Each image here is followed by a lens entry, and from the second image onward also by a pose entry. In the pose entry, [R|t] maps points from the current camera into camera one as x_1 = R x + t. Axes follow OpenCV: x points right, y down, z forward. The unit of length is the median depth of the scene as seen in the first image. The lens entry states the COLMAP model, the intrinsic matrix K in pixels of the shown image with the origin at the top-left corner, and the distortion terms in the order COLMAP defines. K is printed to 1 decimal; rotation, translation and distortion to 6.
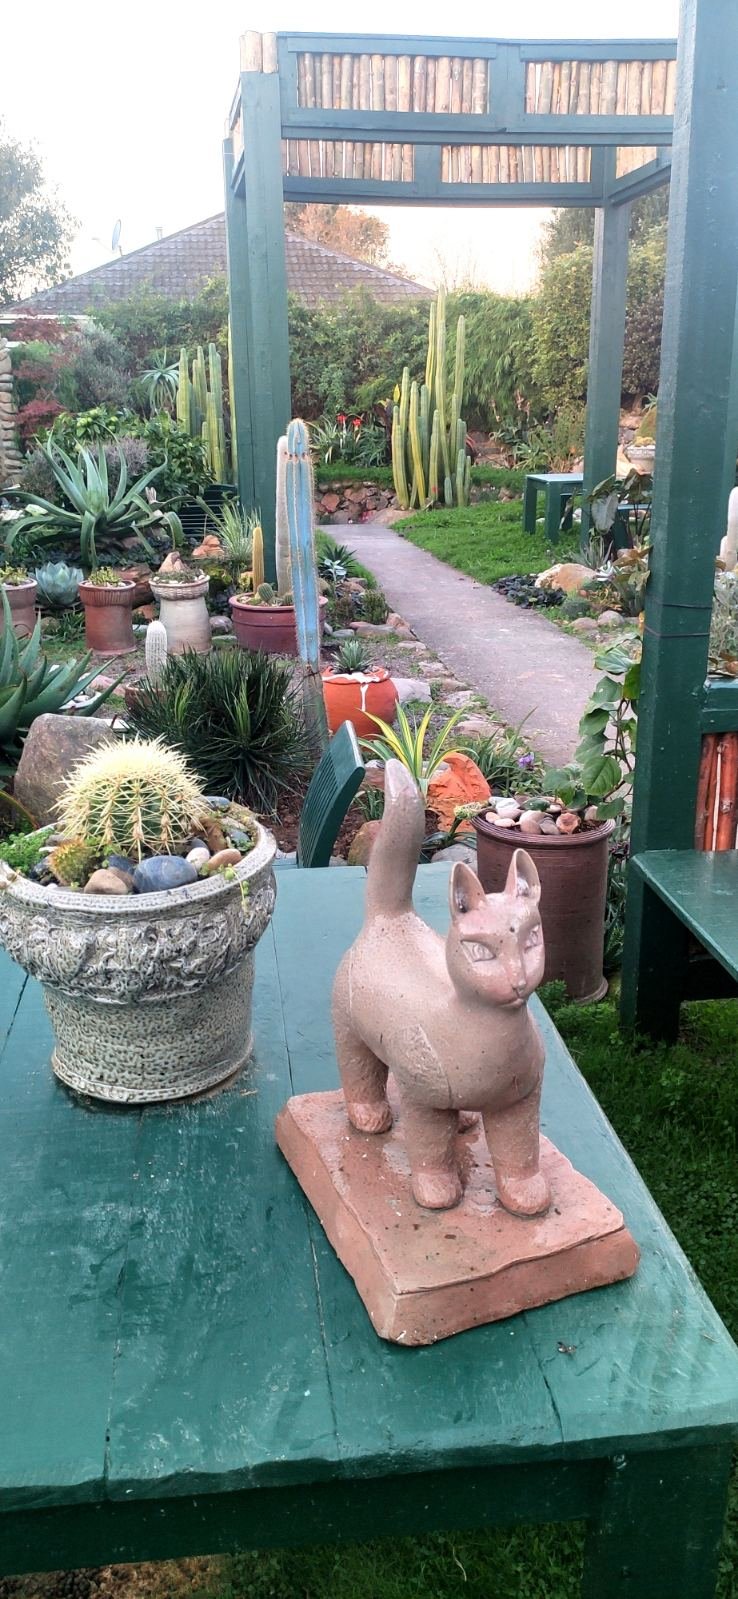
lens RADIAL K [[1260.3, 0, 369.0], [0, 1260.3, 799.5], [0, 0, 1]] dist [0.053599, -0.001592]
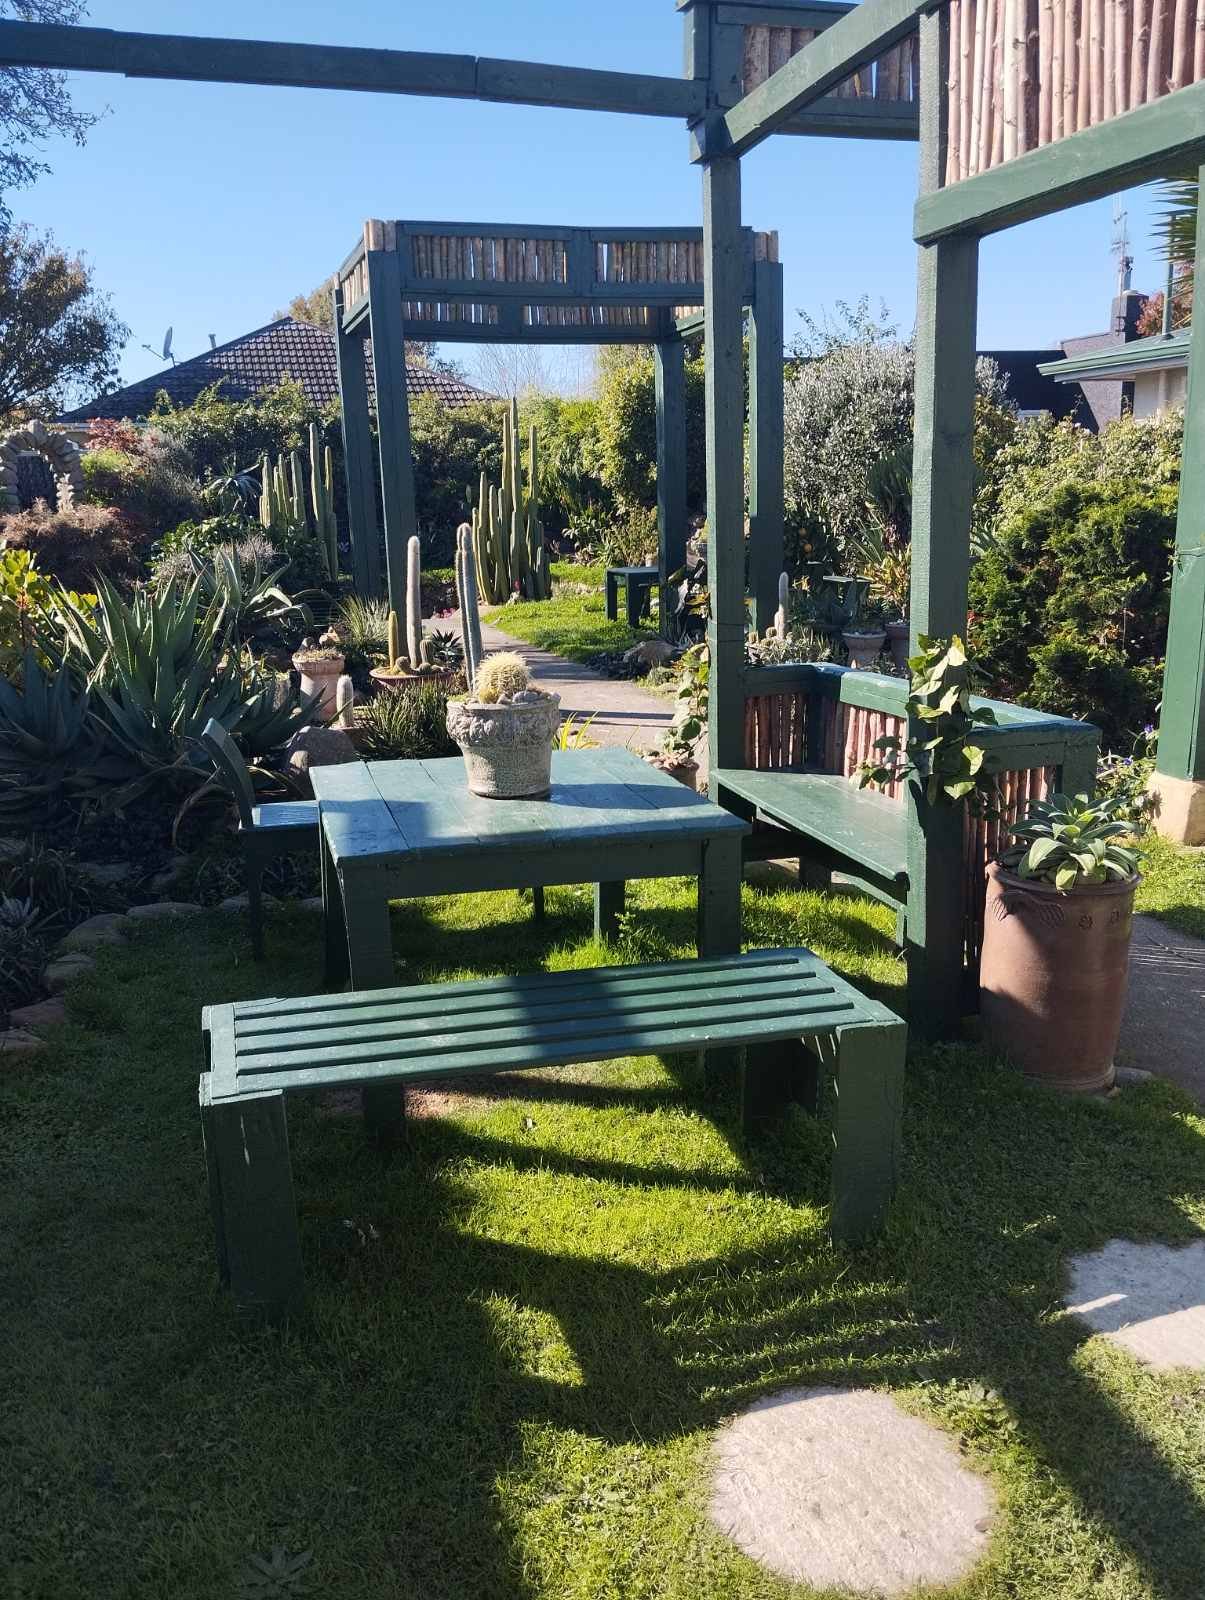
lens RADIAL K [[1320.6, 0, 602.5], [0, 1320.6, 800.0], [0, 0, 1]] dist [0.006677, 0.013484]
pose [[0.992068, -0.039101, 0.119467, -0.034680], [0.048833, 0.995626, -0.079652, 0.050033], [-0.115830, 0.084854, 0.989638, -0.170318]]
